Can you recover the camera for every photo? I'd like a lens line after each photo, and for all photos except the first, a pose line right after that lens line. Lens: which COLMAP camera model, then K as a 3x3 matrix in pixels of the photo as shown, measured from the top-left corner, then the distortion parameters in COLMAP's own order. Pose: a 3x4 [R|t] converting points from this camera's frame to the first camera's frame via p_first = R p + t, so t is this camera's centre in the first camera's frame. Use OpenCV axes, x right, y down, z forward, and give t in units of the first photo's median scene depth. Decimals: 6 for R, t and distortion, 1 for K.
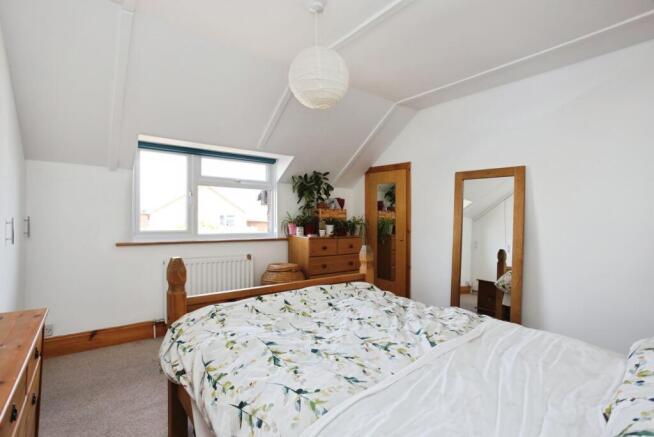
lens RADIAL K [[315.6, 0, 327.0], [0, 315.6, 218.5], [0, 0, 1]] dist [-0.002623, -0.000238]
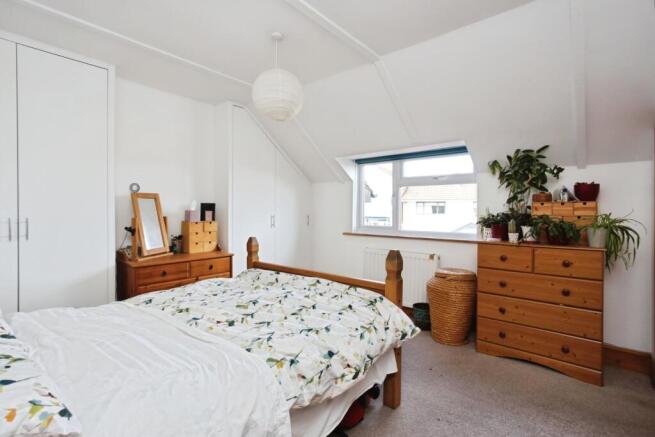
lens RADIAL K [[316.1, 0, 327.5], [0, 316.1, 218.5], [0, 0, 1]] dist [-0.002623, -0.000238]
pose [[0.229845, 0.007025, -0.973202, 0.611133], [-0.015546, 0.999873, 0.003546, 0.008308], [0.973103, 0.014315, 0.229925, 0.475528]]
